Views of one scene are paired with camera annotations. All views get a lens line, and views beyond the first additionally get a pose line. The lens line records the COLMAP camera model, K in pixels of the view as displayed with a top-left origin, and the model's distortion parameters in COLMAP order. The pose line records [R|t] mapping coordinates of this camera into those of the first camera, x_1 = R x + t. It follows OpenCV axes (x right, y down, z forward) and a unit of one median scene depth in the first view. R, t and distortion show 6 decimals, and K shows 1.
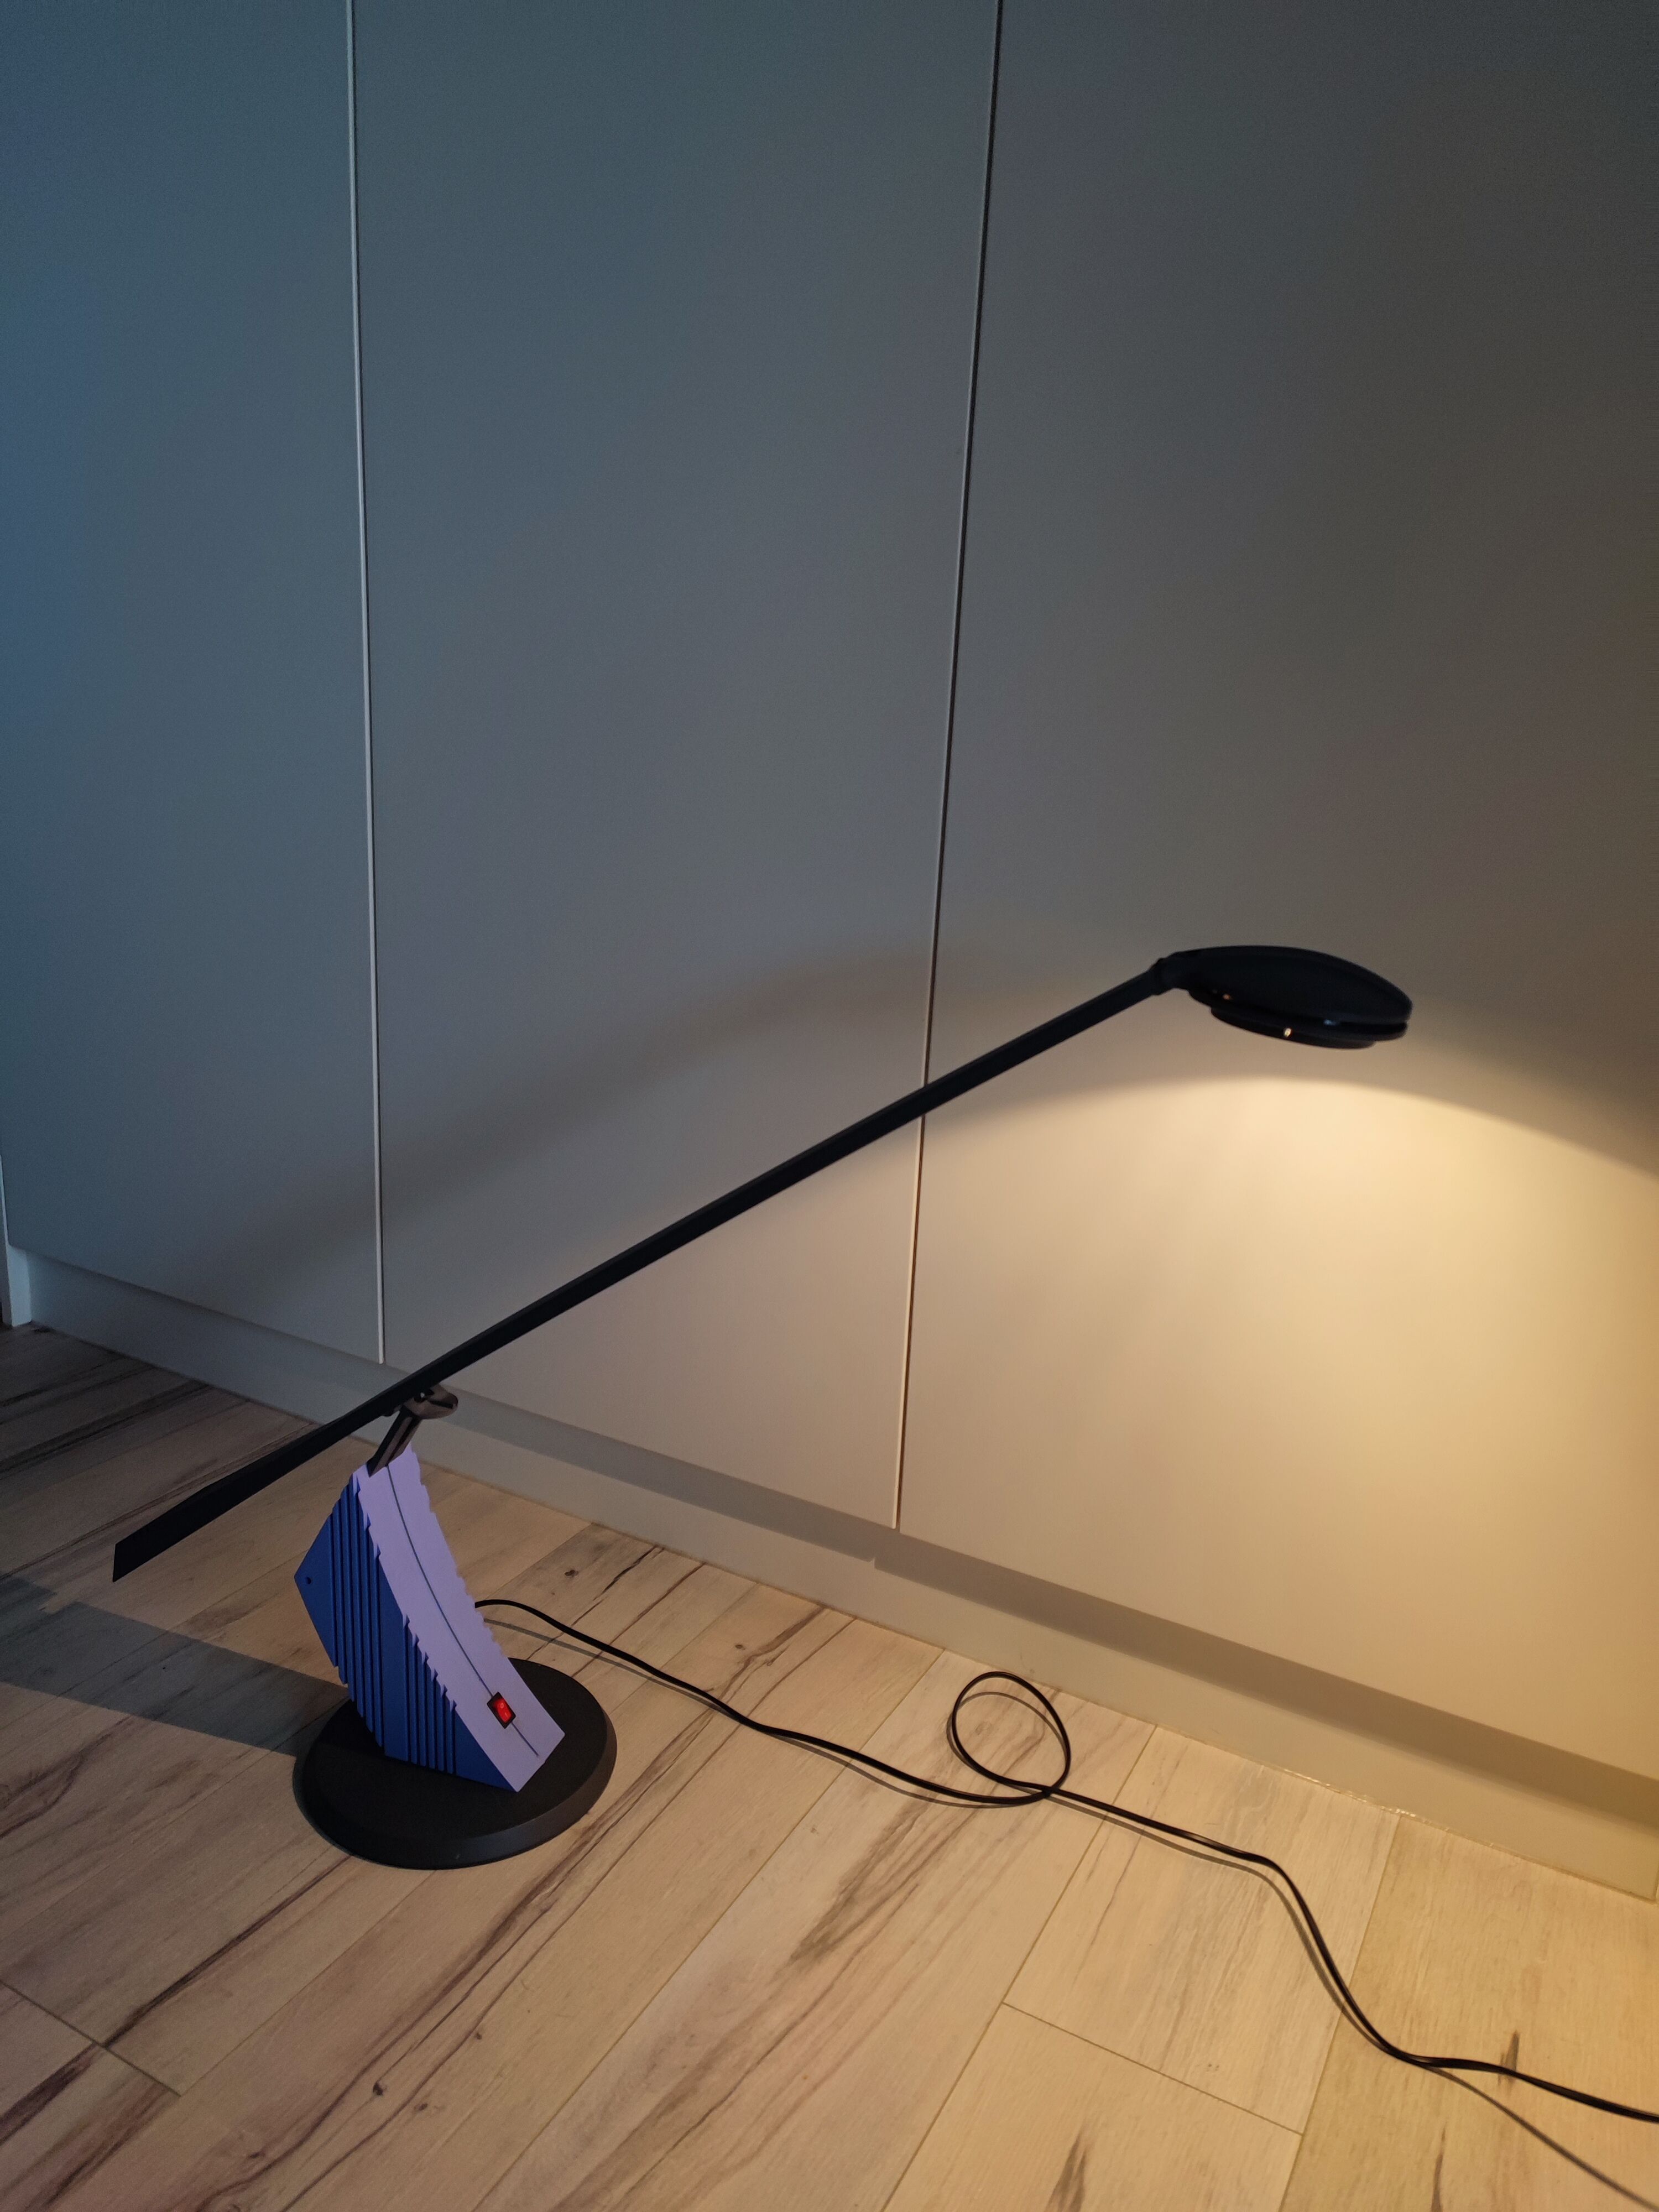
lens RADIAL K [[1612.9, 0, 832.9], [0, 1612.9, 1096.0], [0, 0, 1]] dist [0.039439, -0.058394]
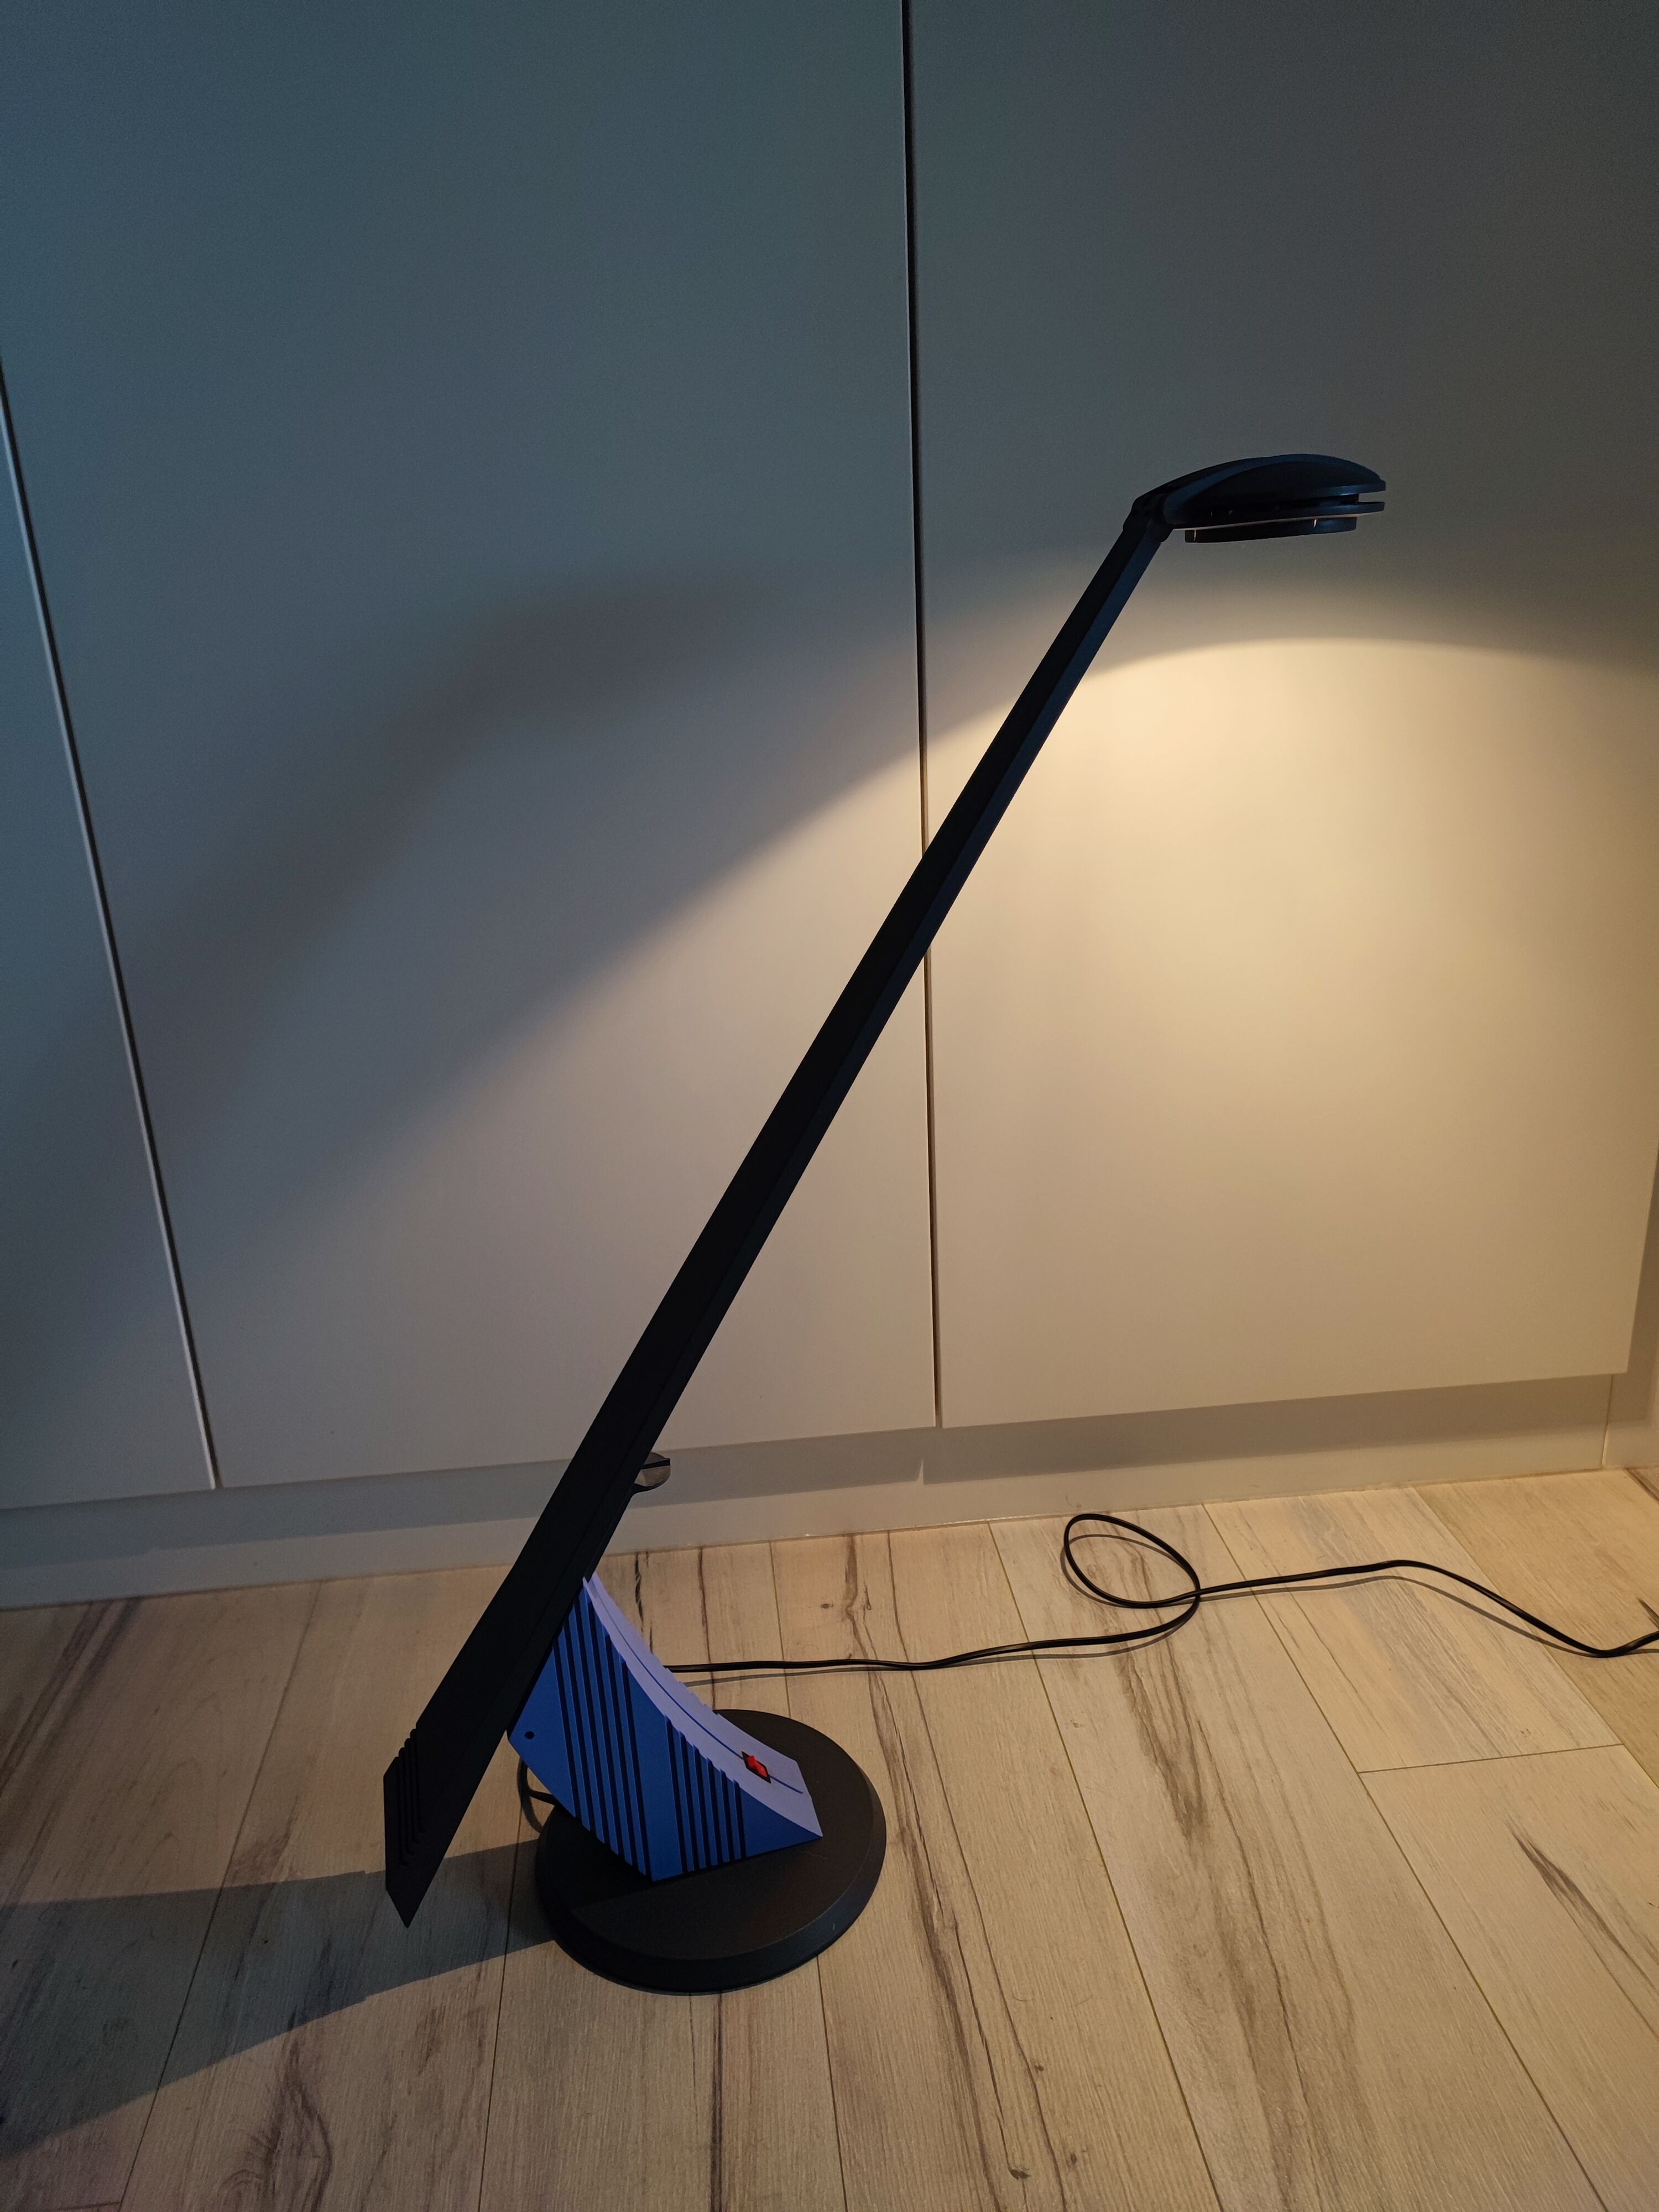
lens RADIAL K [[1612.9, 0, 827.6], [0, 1612.9, 1107.3], [0, 0, 1]] dist [0.039439, -0.058394]
pose [[0.823601, -0.268404, 0.499640, -0.547417], [0.224275, 0.963258, 0.147764, -0.094113], [-0.520943, -0.009642, 0.853537, 0.244825]]
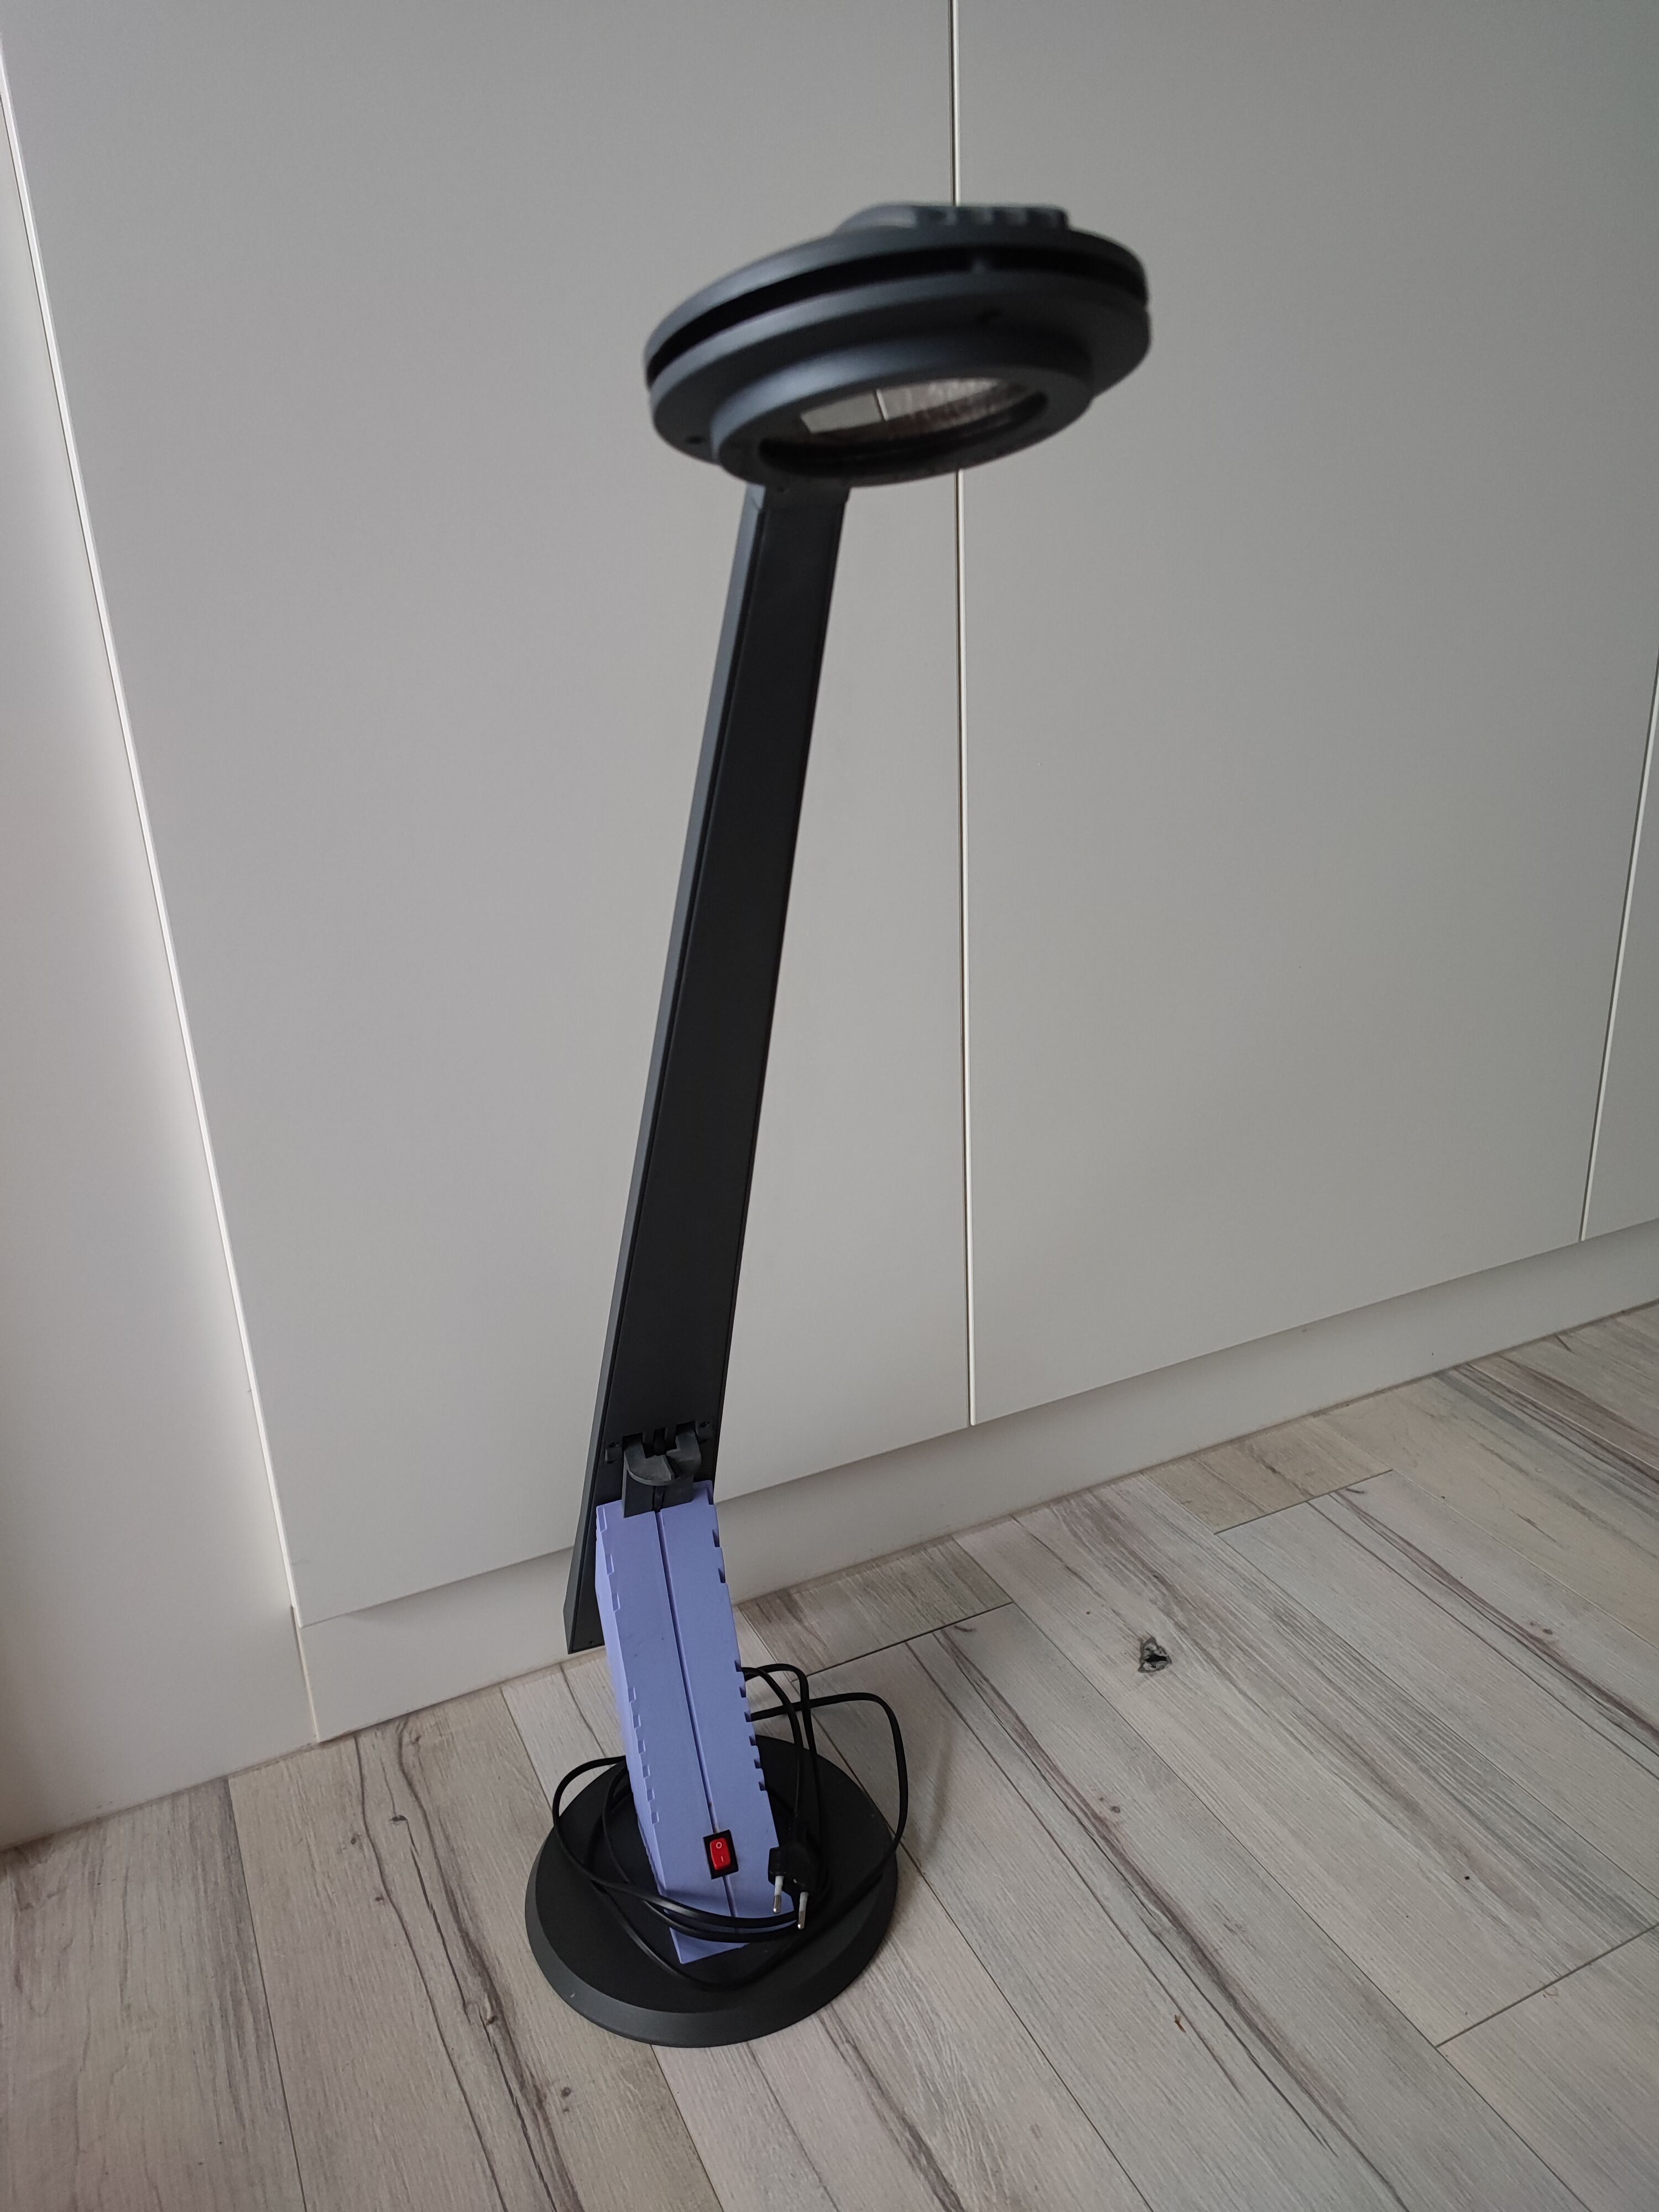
lens RADIAL K [[1649.5, 0, 825.2], [0, 1649.5, 1101.5], [0, 0, 1]] dist [0.012789, -0.035867]
pose [[-0.595048, 0.278776, -0.753792, 0.223568], [-0.178421, 0.868687, 0.462114, -0.335064], [0.783635, 0.409472, -0.467170, 1.301404]]
